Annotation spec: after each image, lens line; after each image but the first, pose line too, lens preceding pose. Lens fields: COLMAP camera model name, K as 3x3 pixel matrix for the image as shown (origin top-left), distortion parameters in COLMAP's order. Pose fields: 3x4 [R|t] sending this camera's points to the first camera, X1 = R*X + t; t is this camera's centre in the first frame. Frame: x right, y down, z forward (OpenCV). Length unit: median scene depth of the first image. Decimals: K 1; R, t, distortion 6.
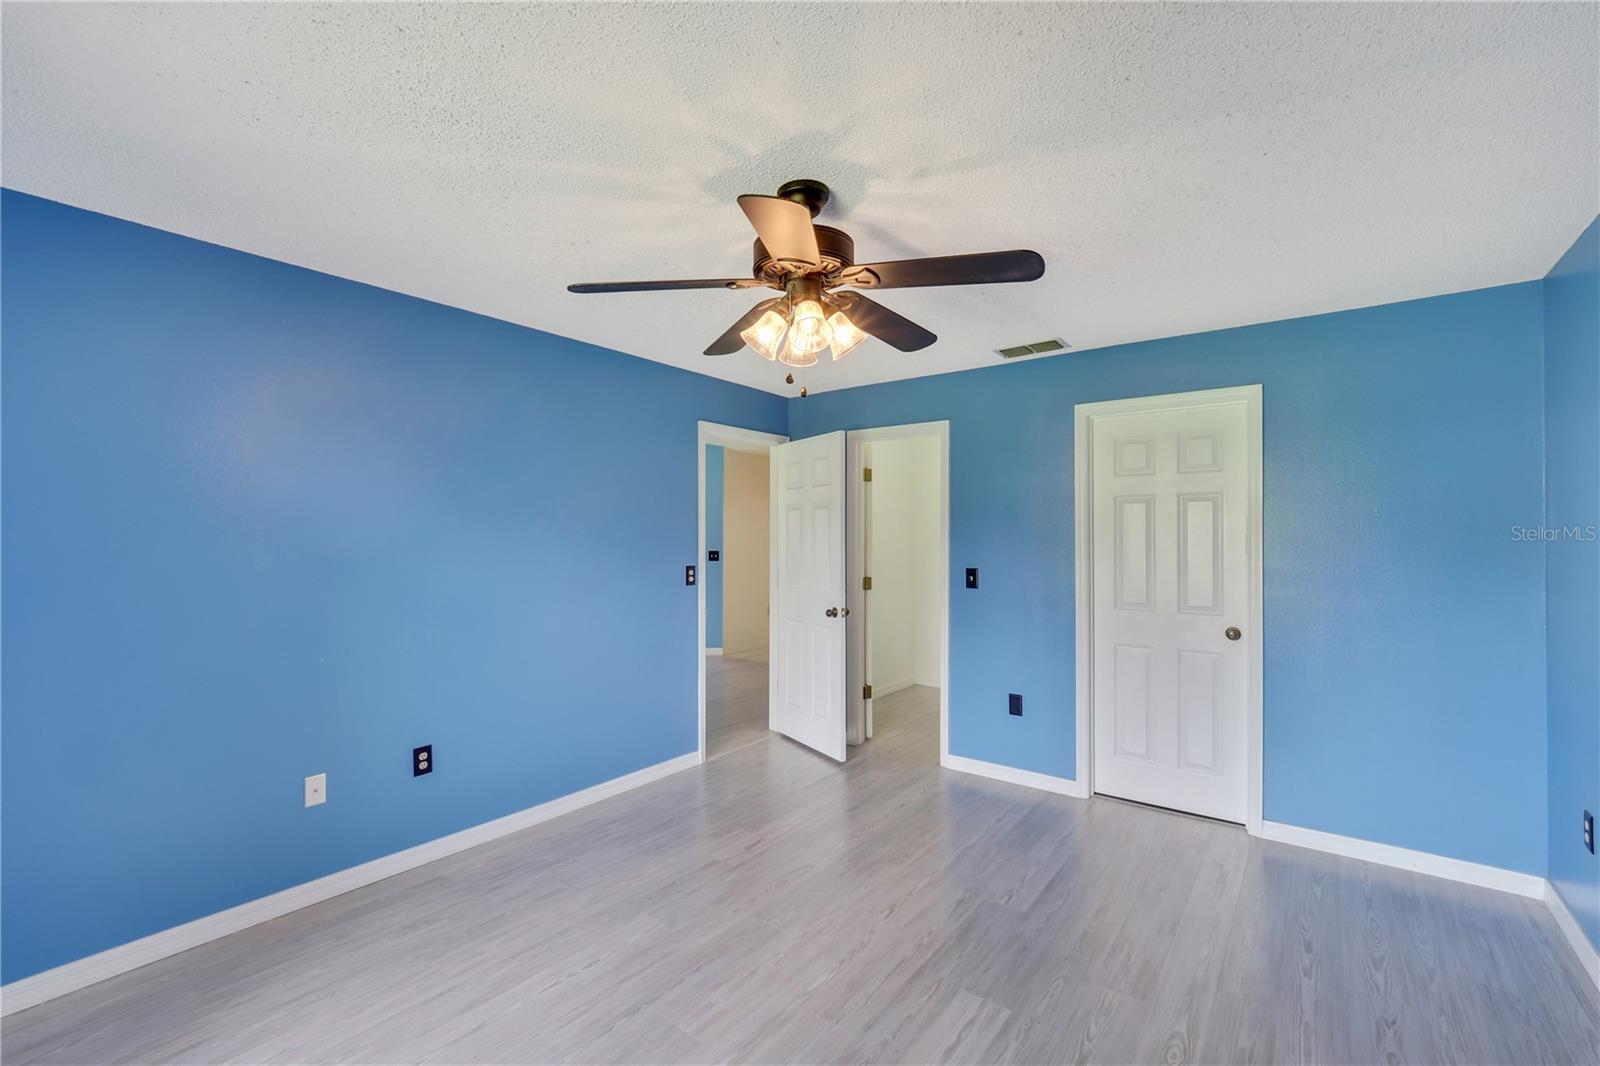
lens RADIAL K [[683.5, 0, 802.7], [0, 683.5, 528.8], [0, 0, 1]] dist [-0.007401, -0.000095]
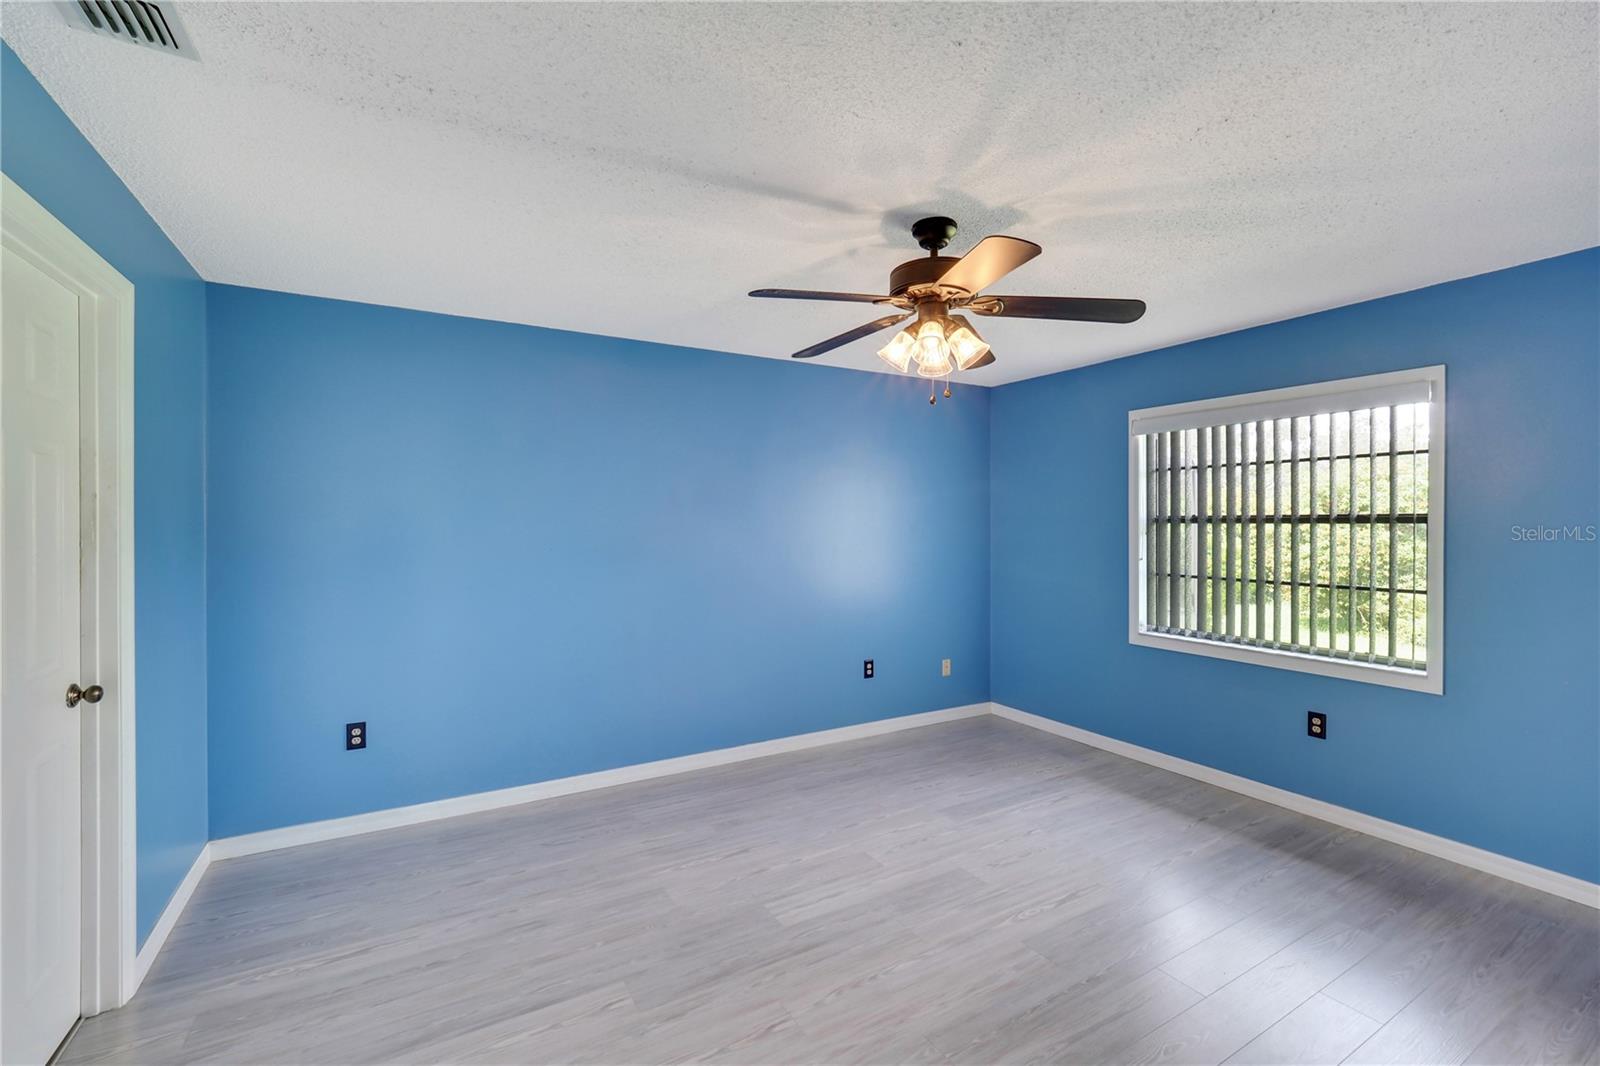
lens RADIAL K [[683.5, 0, 802.7], [0, 683.5, 528.8], [0, 0, 1]] dist [-0.007401, -0.000095]
pose [[-0.927597, -0.001220, 0.373580, -0.212478], [-0.007178, 0.999868, -0.014557, 0.035439], [-0.373513, -0.016185, -0.927484, 2.022985]]
